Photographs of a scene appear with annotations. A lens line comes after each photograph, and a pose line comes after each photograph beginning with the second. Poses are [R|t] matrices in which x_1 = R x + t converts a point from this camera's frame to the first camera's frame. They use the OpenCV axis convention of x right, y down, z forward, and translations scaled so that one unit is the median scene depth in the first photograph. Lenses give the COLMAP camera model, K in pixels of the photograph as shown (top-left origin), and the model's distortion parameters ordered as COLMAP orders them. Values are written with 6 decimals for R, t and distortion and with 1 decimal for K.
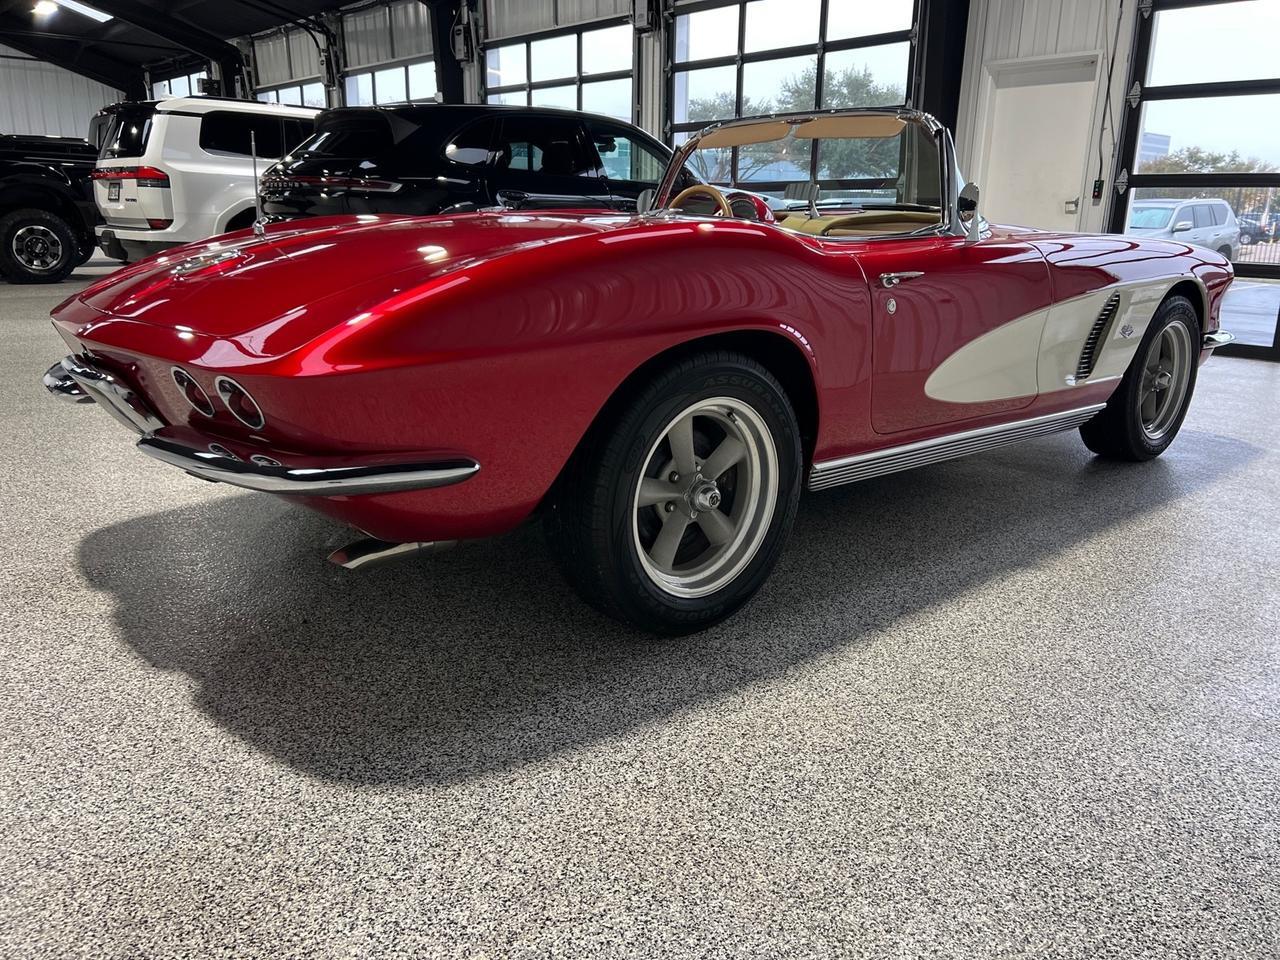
lens RADIAL K [[980.6, 0, 641.1], [0, 980.6, 484.8], [0, 0, 1]] dist [0.025146, -0.026621]
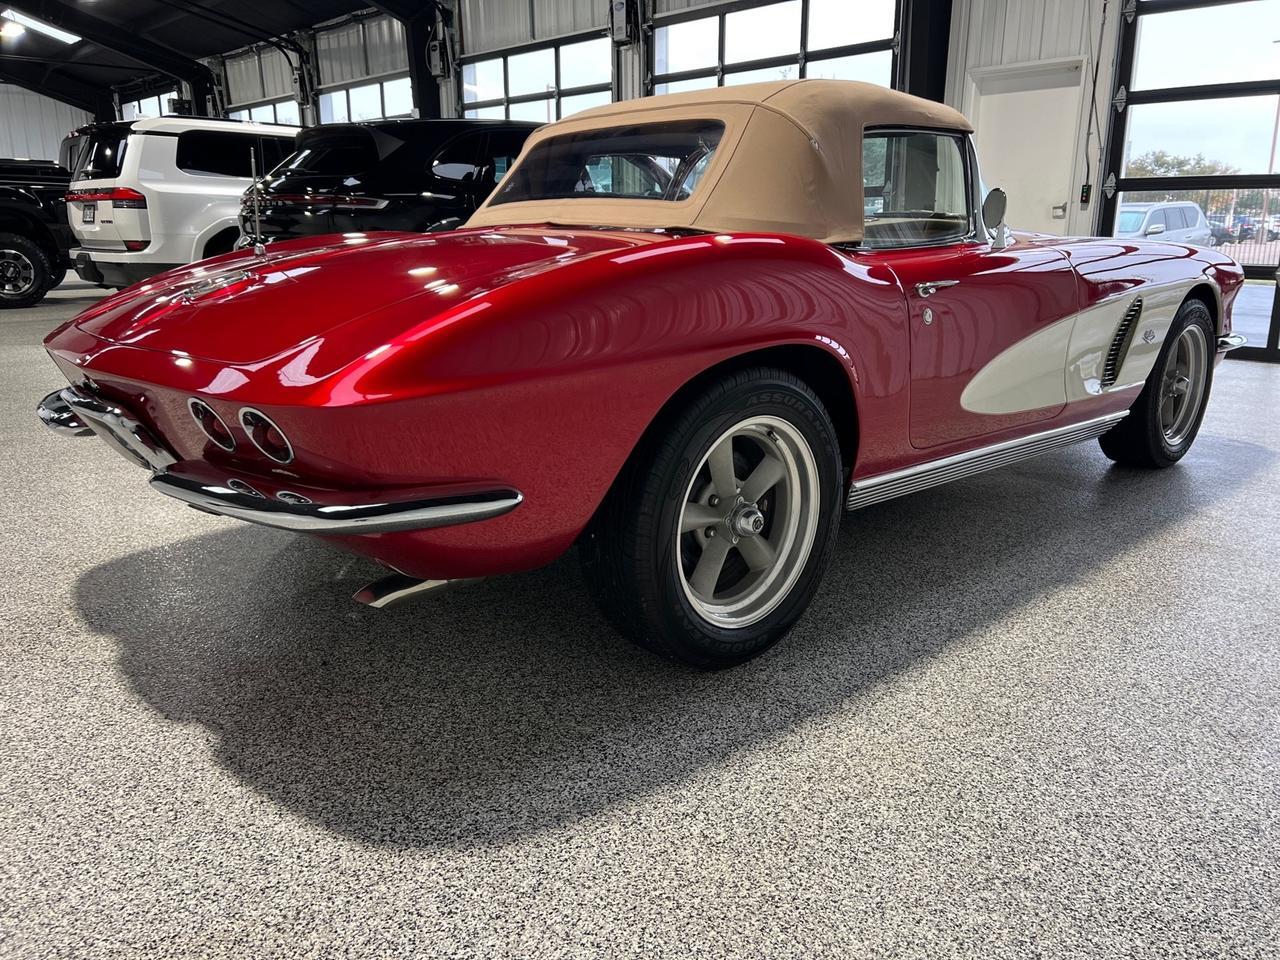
lens RADIAL K [[980.6, 0, 635.5], [0, 980.6, 478.1], [0, 0, 1]] dist [0.025146, -0.026621]
pose [[0.999560, -0.022739, 0.019038, -0.057337], [0.023081, 0.999573, -0.017933, -0.014117], [-0.018622, 0.018365, 0.999658, 0.050036]]
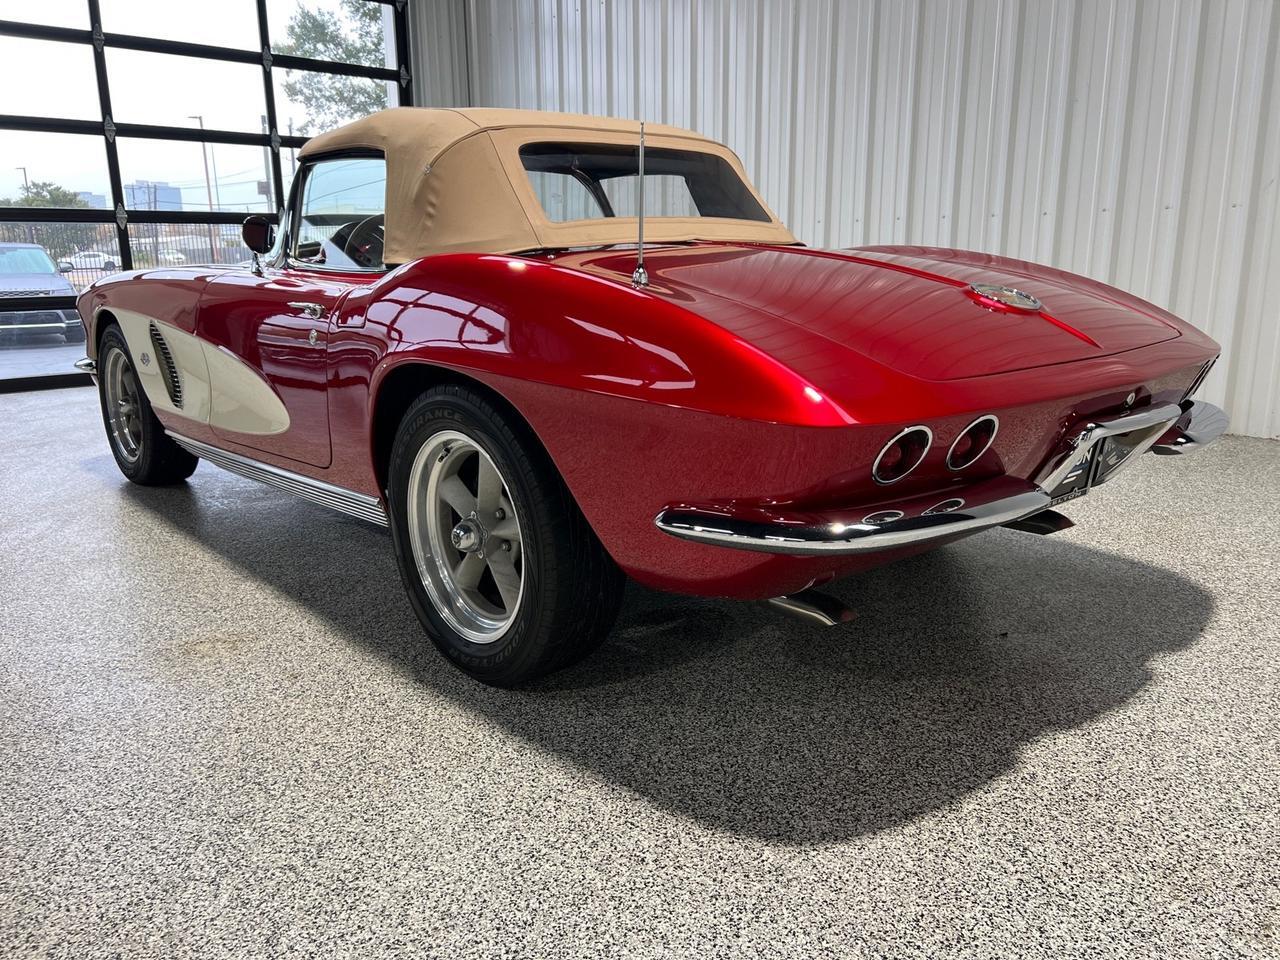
lens RADIAL K [[980.6, 0, 635.4], [0, 980.6, 484.4], [0, 0, 1]] dist [0.025146, -0.026621]
pose [[-0.012505, -0.244778, 0.969499, -1.289202], [0.280426, 0.929806, 0.238373, -0.359832], [-0.959794, 0.274853, 0.057015, 1.258451]]
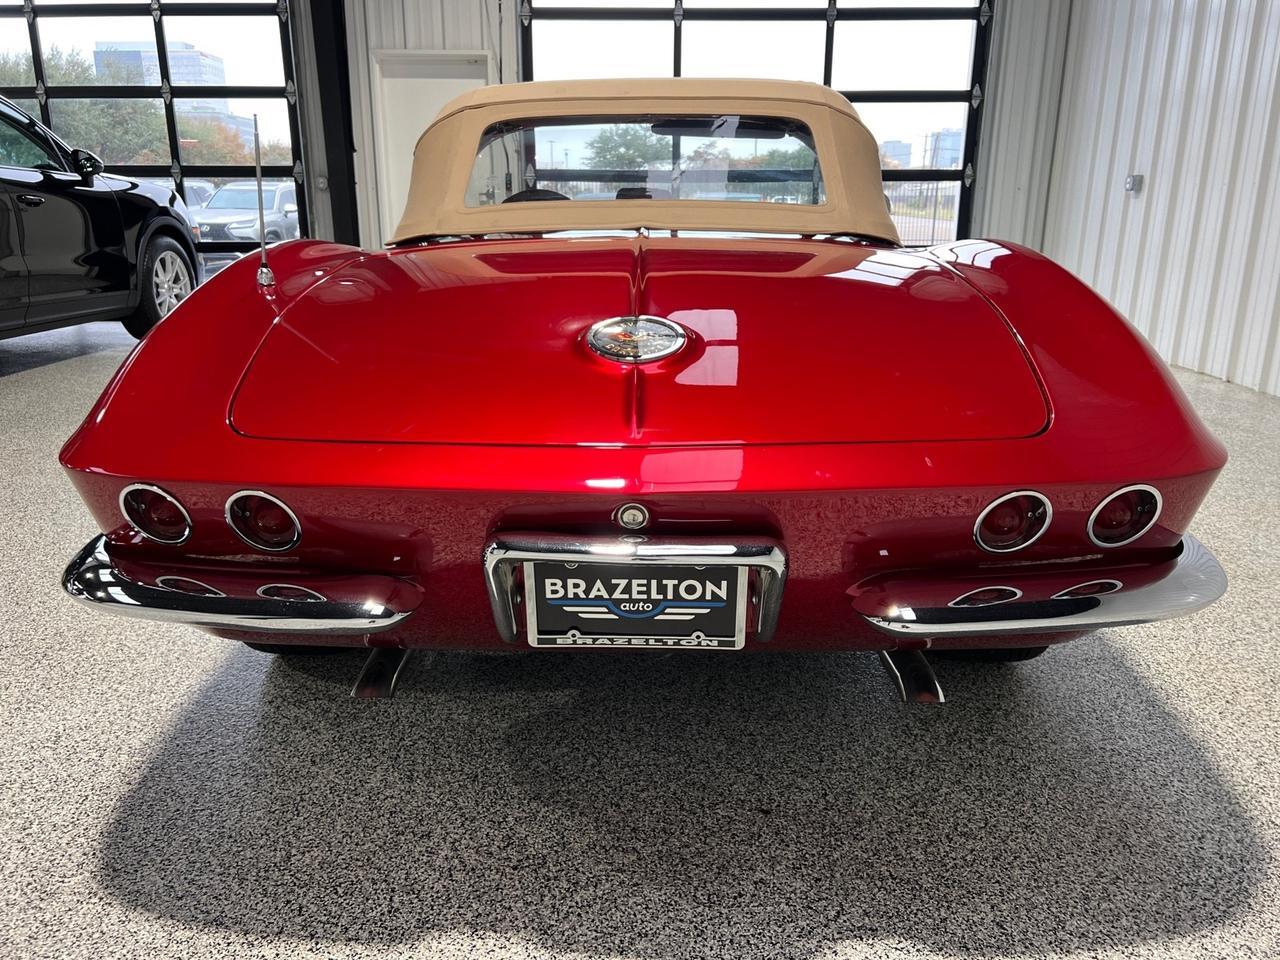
lens RADIAL K [[980.6, 0, 639.3], [0, 980.6, 487.7], [0, 0, 1]] dist [0.025146, -0.026621]
pose [[0.670716, -0.218516, 0.708795, -0.863806], [0.202786, 0.973233, 0.108148, -0.192500], [-0.713455, 0.071197, 0.697075, 0.536181]]
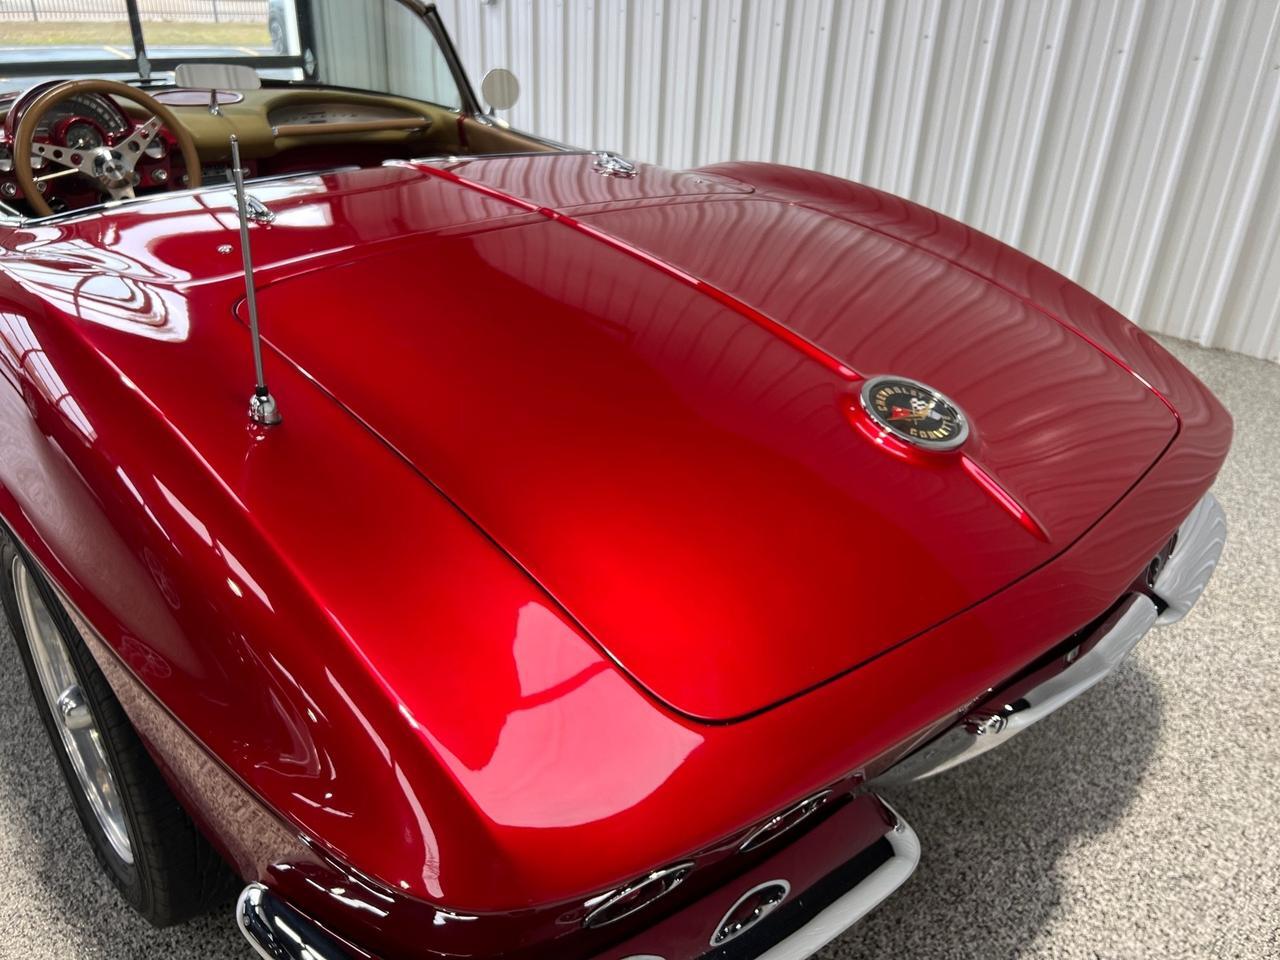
lens RADIAL K [[973.0, 0, 642.6], [0, 973.0, 477.0], [0, 0, 1]] dist [0.060801, -0.087057]
pose [[-0.029381, -0.469757, 0.882307, -0.896847], [0.227427, 0.856395, 0.463534, -0.466402], [-0.973352, 0.214280, 0.081674, 1.058227]]
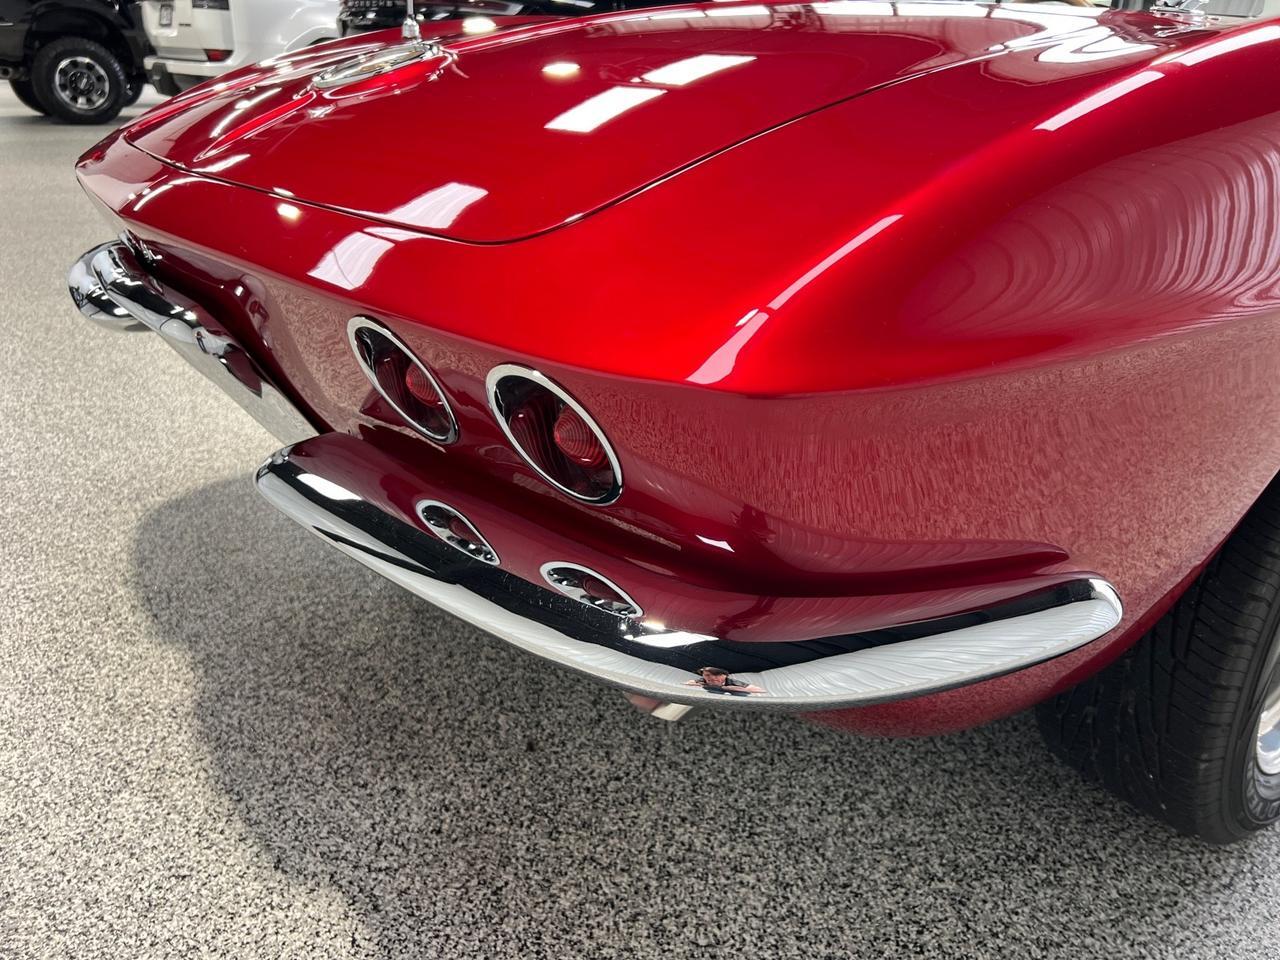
lens RADIAL K [[980.6, 0, 637.0], [0, 980.6, 481.4], [0, 0, 1]] dist [0.025146, -0.026621]
pose [[0.997884, 0.047502, -0.044395, -0.261234], [-0.041517, 0.991010, 0.127180, -0.083701], [0.050037, -0.125068, 0.990886, 0.463942]]
